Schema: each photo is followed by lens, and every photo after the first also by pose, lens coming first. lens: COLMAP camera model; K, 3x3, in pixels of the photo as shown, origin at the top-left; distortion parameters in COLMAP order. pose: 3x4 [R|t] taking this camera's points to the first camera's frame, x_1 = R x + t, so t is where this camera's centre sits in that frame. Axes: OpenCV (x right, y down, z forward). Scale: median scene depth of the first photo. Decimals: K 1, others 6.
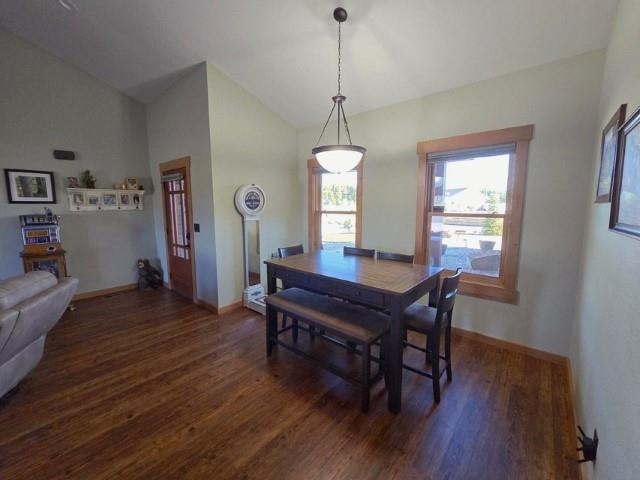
lens RADIAL K [[262.4, 0, 320.9], [0, 262.4, 236.3], [0, 0, 1]] dist [-0.002499, -0.000375]
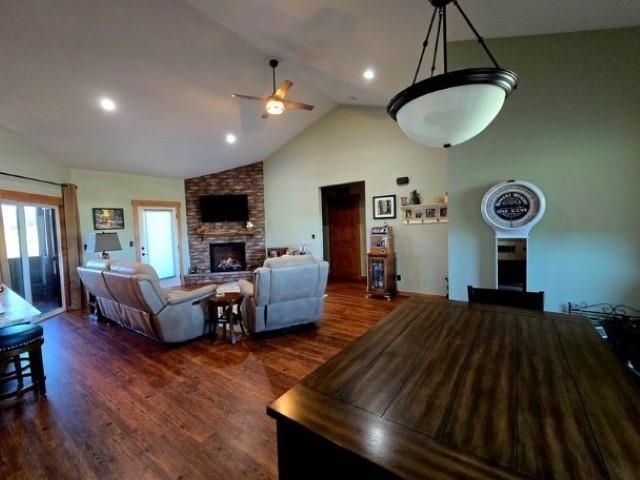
lens RADIAL K [[275.8, 0, 303.6], [0, 275.8, 236.5], [0, 0, 1]] dist [-0.001043, 0.000012]
pose [[0.062561, 0.041251, -0.997188, 0.368457], [-0.084151, 0.995806, 0.035915, -0.047717], [0.994487, 0.081668, 0.065770, 0.475170]]
